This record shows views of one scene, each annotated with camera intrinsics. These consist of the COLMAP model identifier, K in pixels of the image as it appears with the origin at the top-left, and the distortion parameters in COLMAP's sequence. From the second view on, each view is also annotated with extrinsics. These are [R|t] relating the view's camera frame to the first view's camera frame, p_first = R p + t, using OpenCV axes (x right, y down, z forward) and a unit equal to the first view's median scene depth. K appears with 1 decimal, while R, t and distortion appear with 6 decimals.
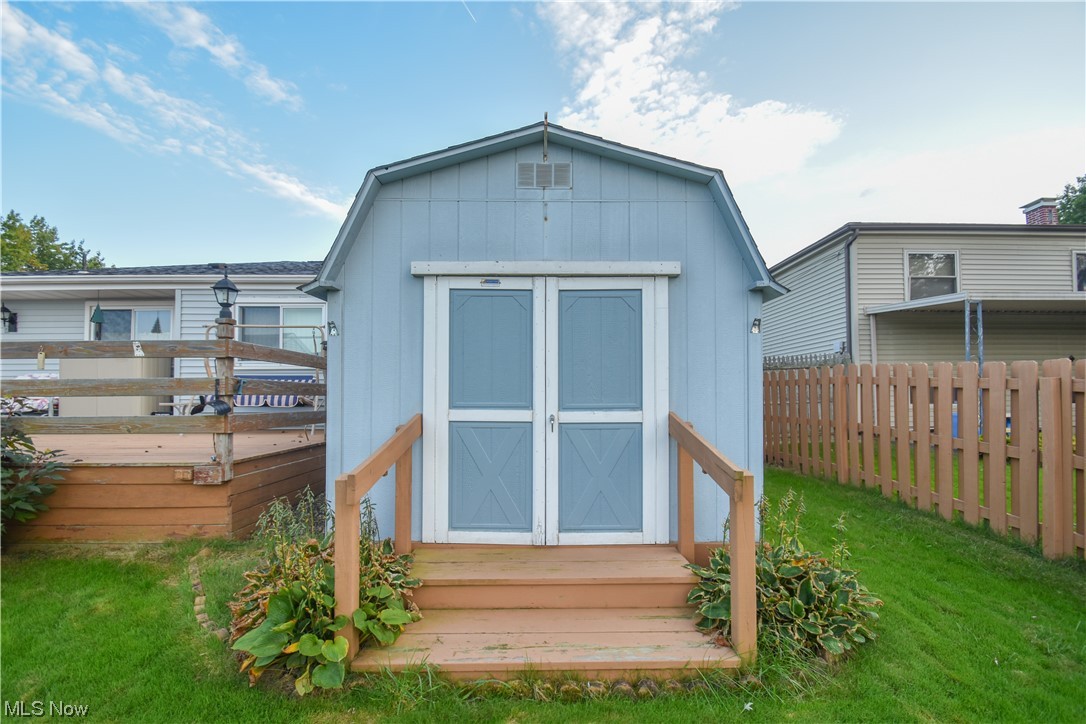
lens RADIAL K [[493.0, 0, 554.1], [0, 493.0, 384.8], [0, 0, 1]] dist [0.006435, -0.007656]
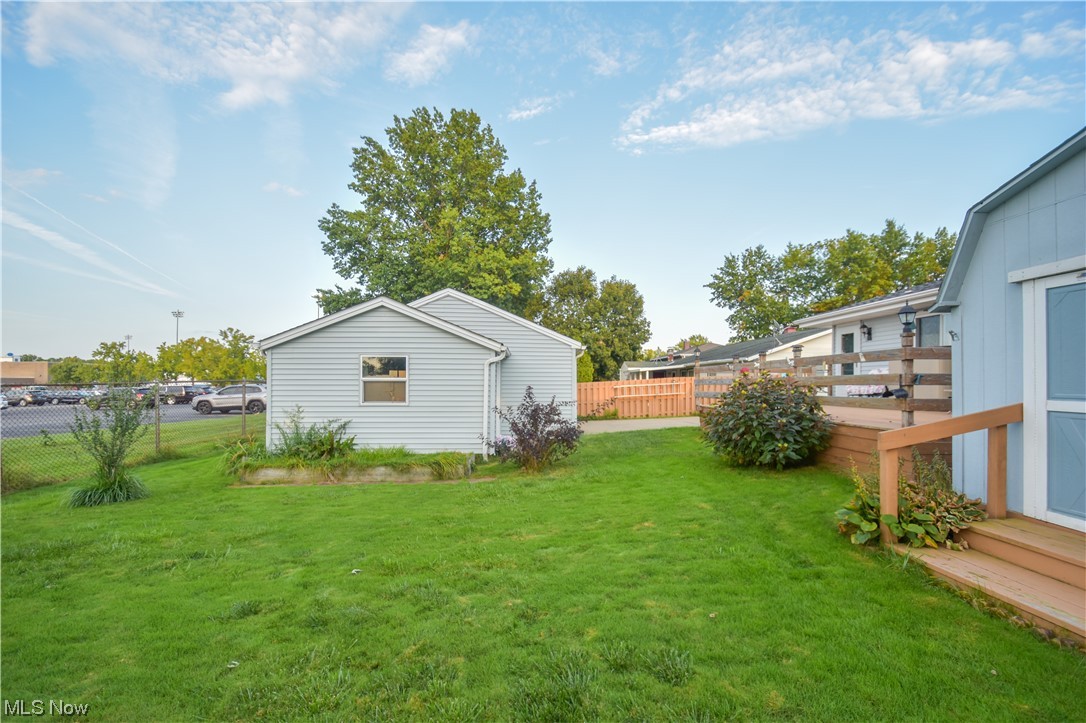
lens RADIAL K [[493.0, 0, 538.4], [0, 493.0, 368.4], [0, 0, 1]] dist [0.006435, -0.007656]
pose [[0.037498, -0.026558, -0.998944, 0.809516], [0.023392, 0.999396, -0.025692, -0.017568], [0.999023, -0.022404, 0.038096, -0.161313]]
